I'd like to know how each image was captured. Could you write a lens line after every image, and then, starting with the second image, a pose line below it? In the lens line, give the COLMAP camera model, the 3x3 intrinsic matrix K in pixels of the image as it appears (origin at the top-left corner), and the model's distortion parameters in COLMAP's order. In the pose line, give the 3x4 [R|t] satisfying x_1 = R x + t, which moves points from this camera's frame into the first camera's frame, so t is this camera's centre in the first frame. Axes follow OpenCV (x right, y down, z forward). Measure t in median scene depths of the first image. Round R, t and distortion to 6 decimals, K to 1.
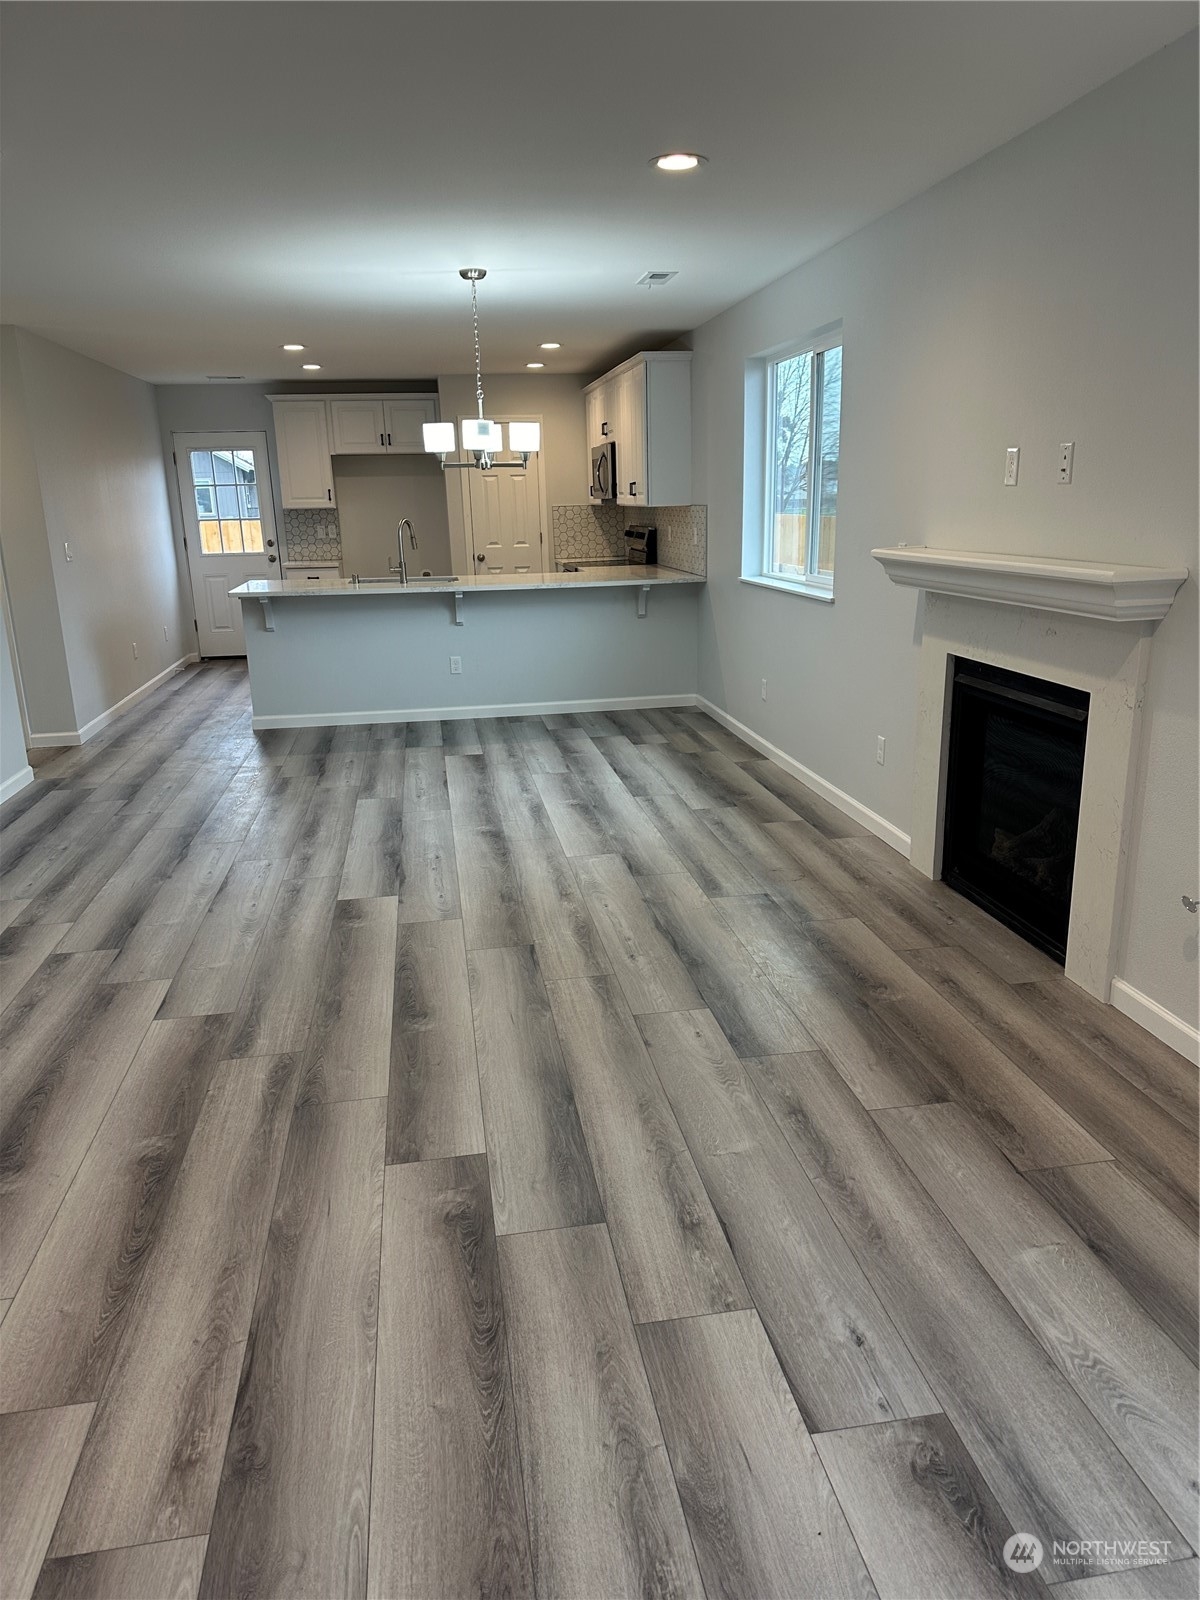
lens RADIAL K [[1108.0, 0, 617.3], [0, 1108.0, 809.9], [0, 0, 1]] dist [0.201871, -0.352399]
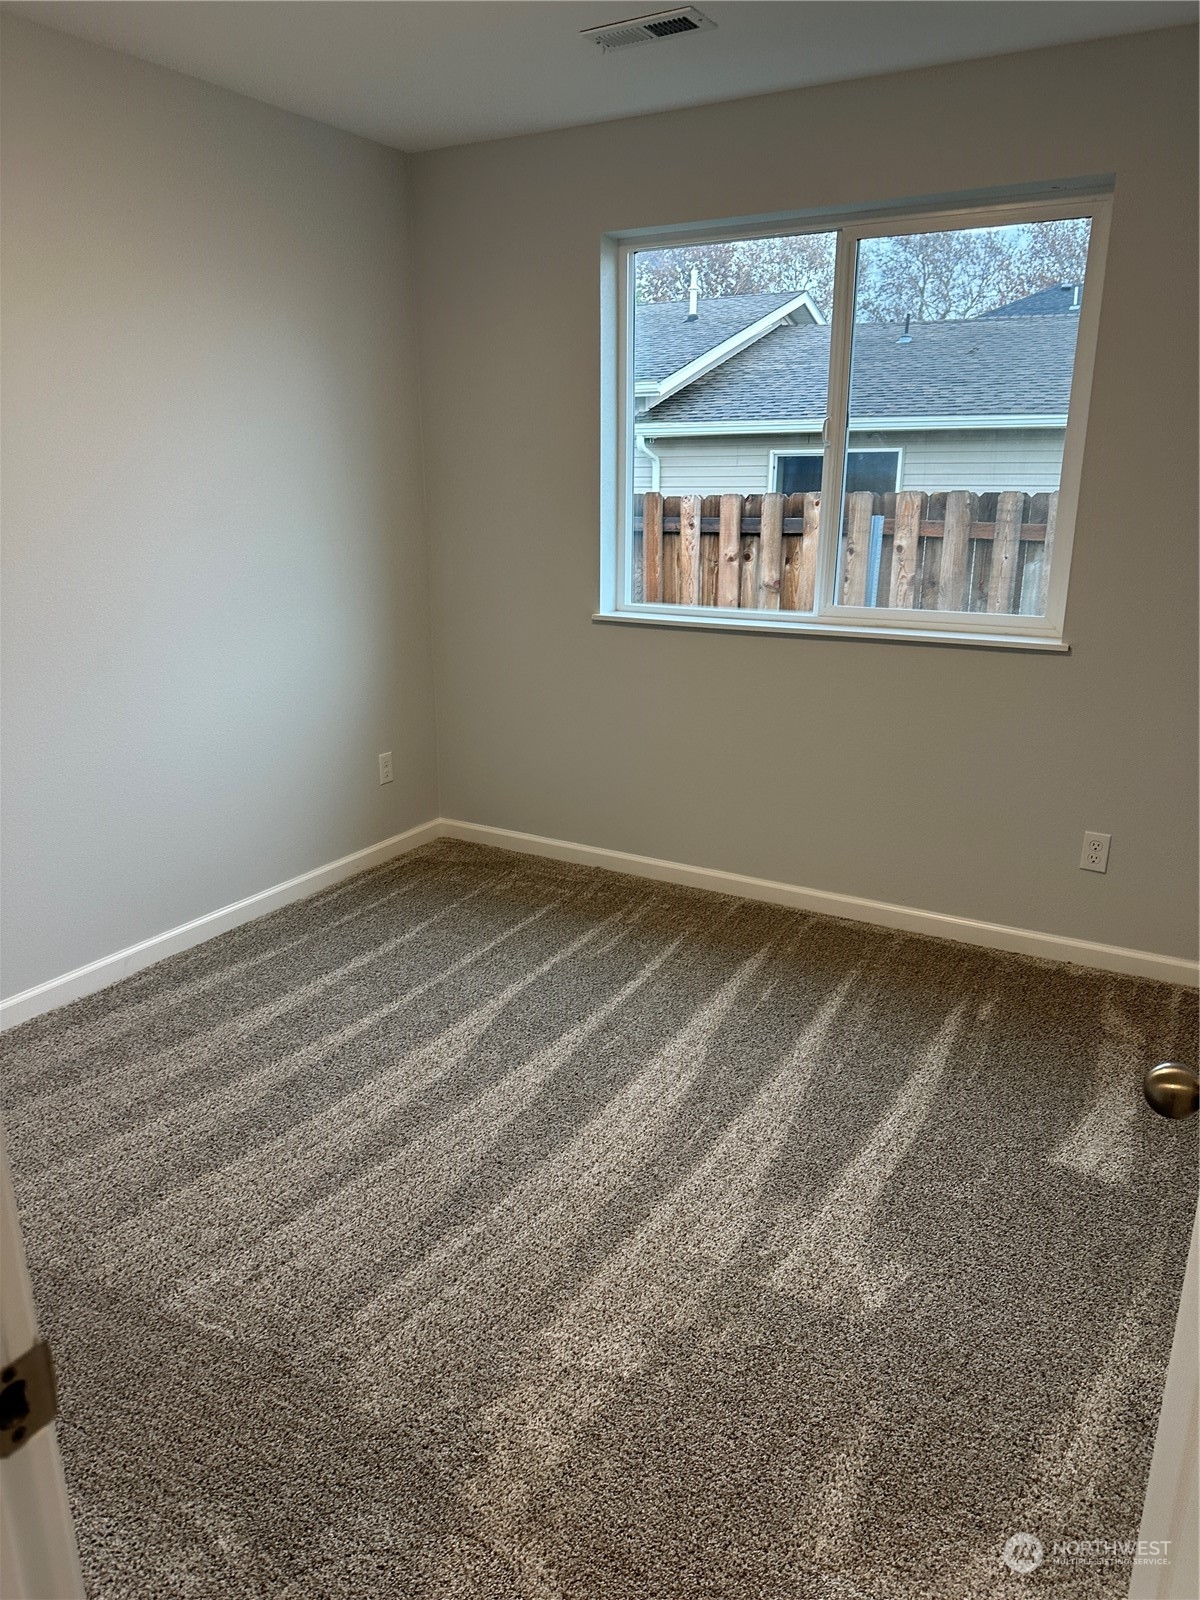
lens RADIAL K [[1107.0, 0, 629.5], [0, 1107.0, 800.8], [0, 0, 1]] dist [0.090105, -0.108438]
pose [[0.634168, -0.196353, 0.747848, -0.467476], [0.191526, 0.976966, 0.094097, -0.229079], [-0.749099, 0.083559, 0.657167, 0.861223]]
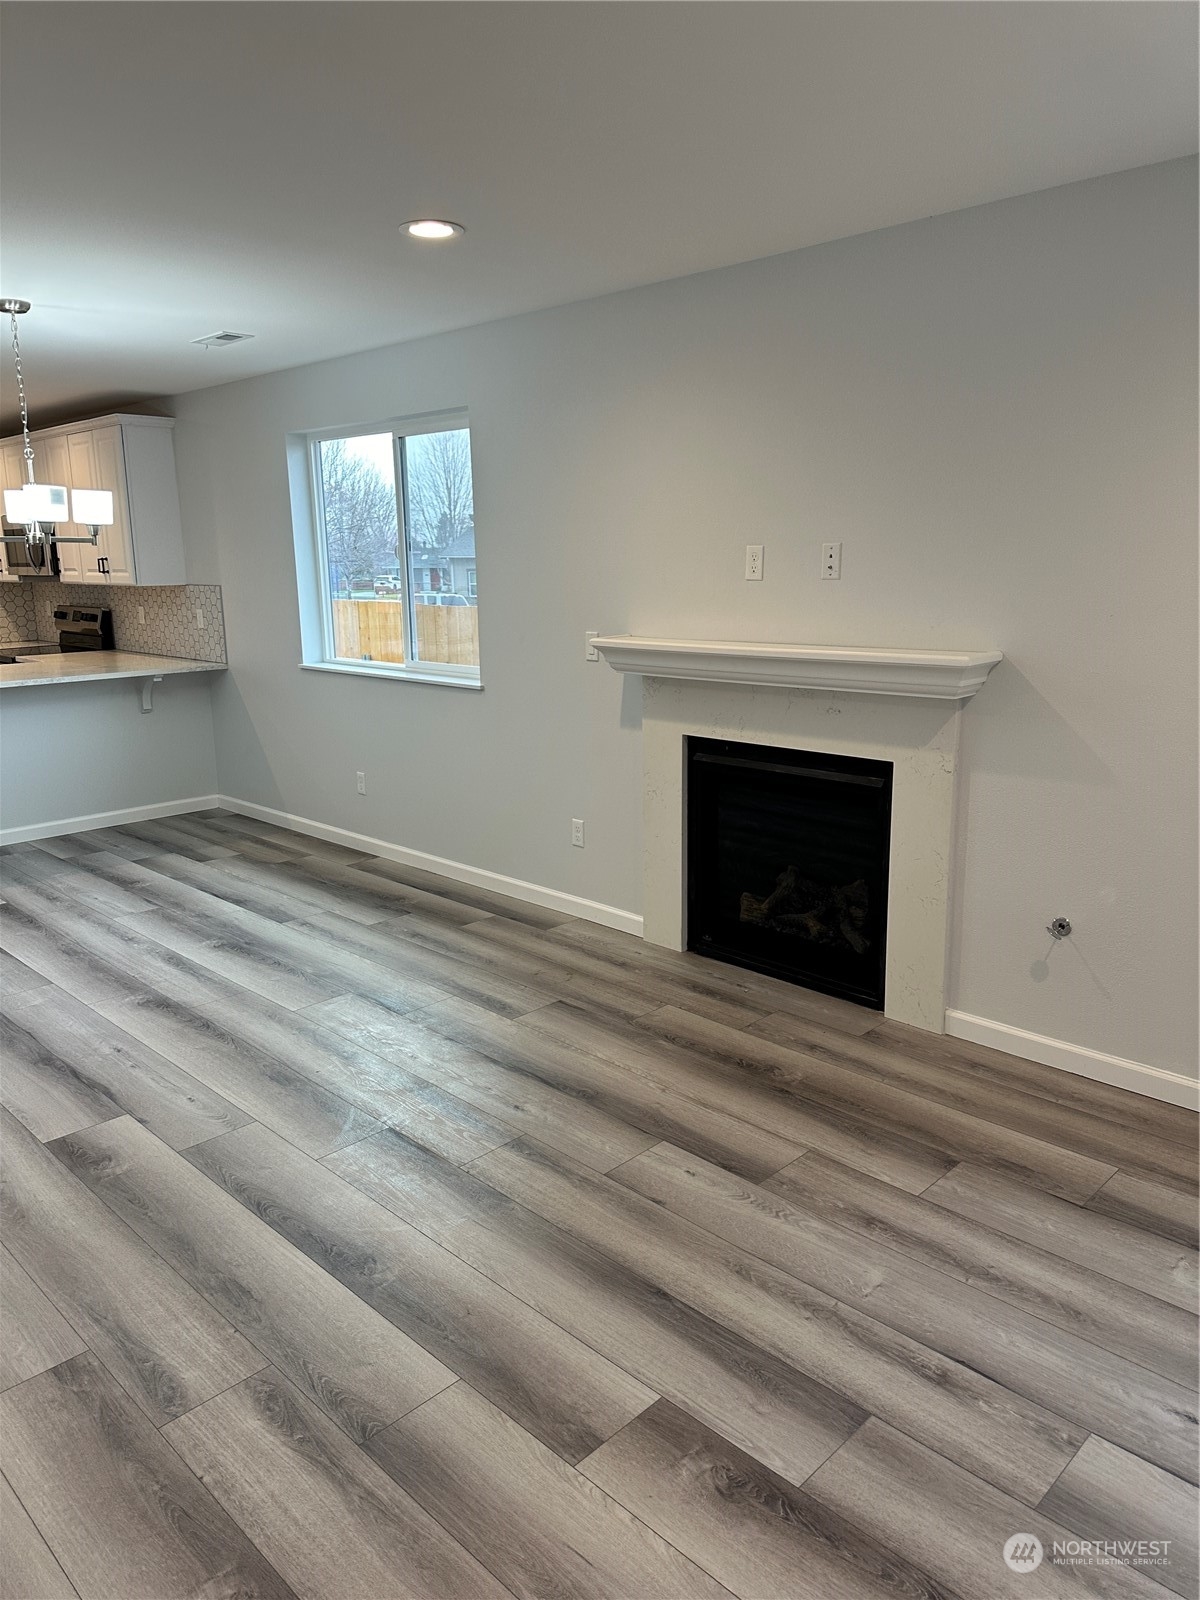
lens RADIAL K [[1107.0, 0, 629.5], [0, 1107.0, 800.8], [0, 0, 1]] dist [0.090105, -0.108438]
pose [[0.811355, -0.111105, 0.573899, -0.290342], [0.150260, 0.988422, -0.021076, -0.054237], [-0.564912, 0.103334, 0.818655, 0.165175]]
